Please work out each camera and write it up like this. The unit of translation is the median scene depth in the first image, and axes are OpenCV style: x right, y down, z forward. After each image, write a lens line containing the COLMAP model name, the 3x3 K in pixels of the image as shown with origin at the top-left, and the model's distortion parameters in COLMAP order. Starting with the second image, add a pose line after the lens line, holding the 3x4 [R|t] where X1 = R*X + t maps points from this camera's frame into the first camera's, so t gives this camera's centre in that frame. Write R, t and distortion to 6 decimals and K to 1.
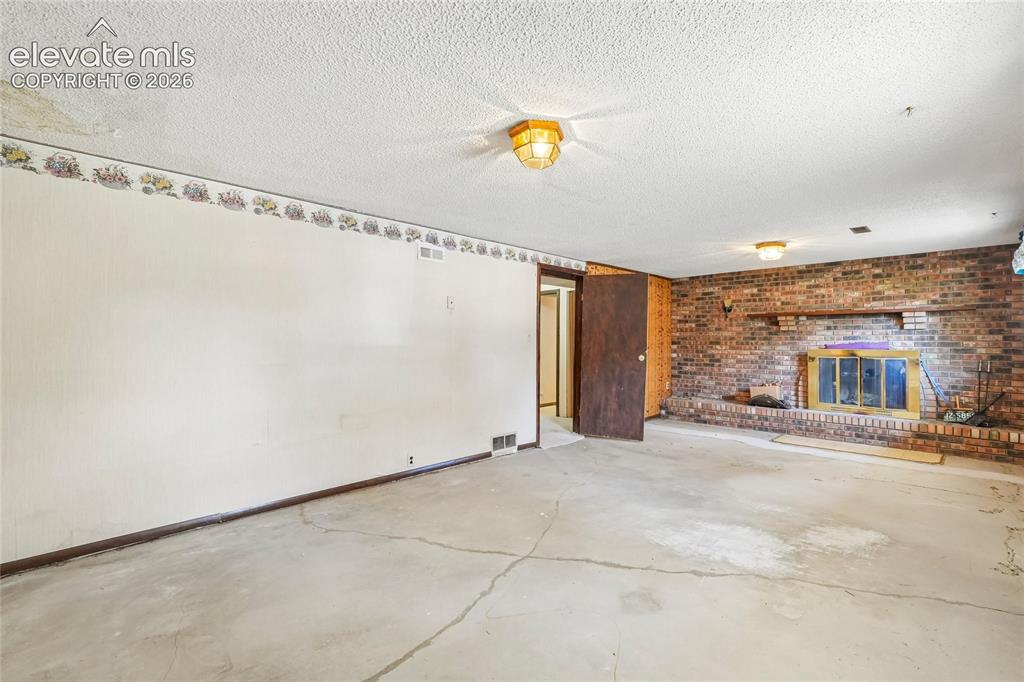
lens RADIAL K [[458.0, 0, 519.5], [0, 458.0, 338.7], [0, 0, 1]] dist [0.001017, -0.000162]
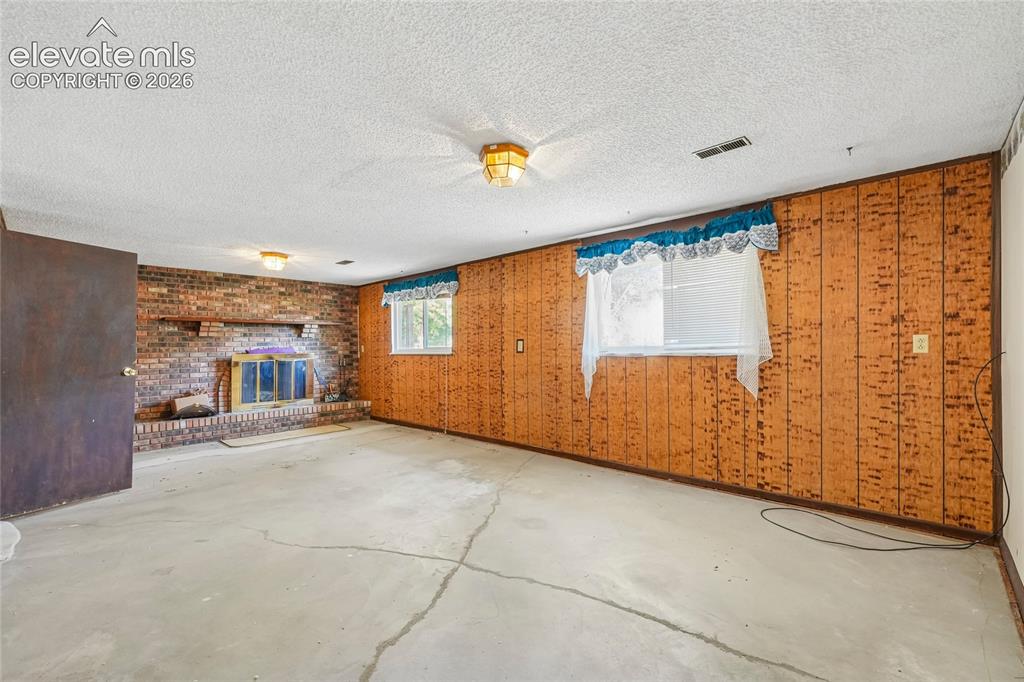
lens RADIAL K [[440.8, 0, 515.7], [0, 440.8, 346.6], [0, 0, 1]] dist [-0.000225, 0.000388]
pose [[-0.029171, -0.003757, 0.999567, -0.478009], [0.006061, 0.999974, 0.003936, 0.005190], [-0.999556, 0.006173, -0.029148, 0.466112]]
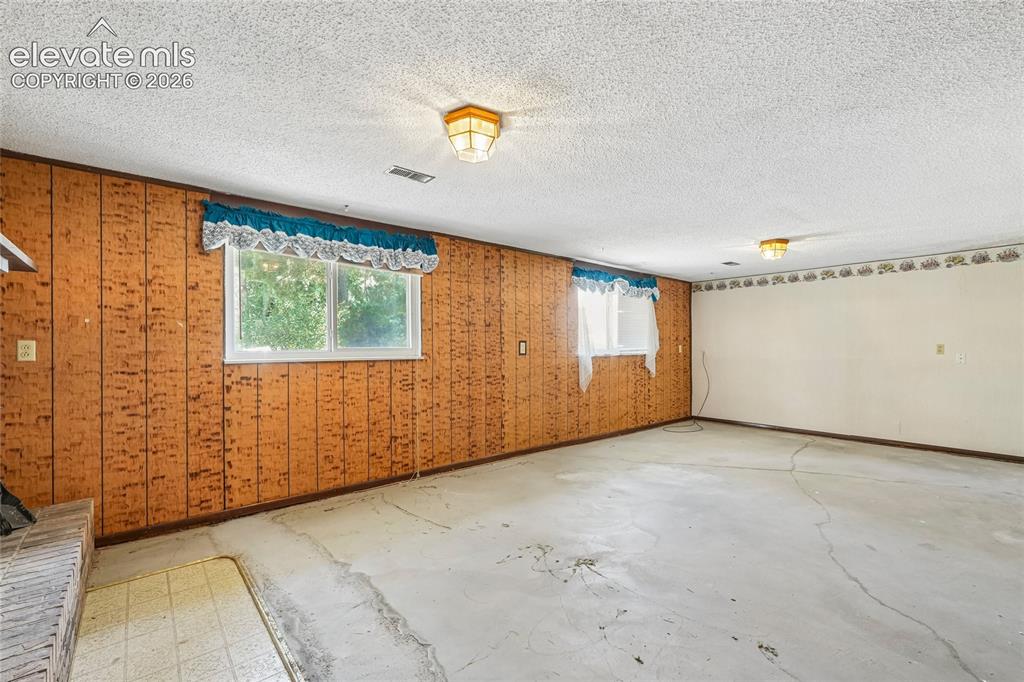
lens RADIAL K [[446.0, 0, 522.2], [0, 446.0, 353.2], [0, 0, 1]] dist [-0.001726, -0.000245]
pose [[-0.997516, -0.002532, 0.070392, 0.464798], [-0.002153, 0.999983, 0.005461, 0.014127], [-0.070405, 0.005296, -0.997504, 1.405546]]
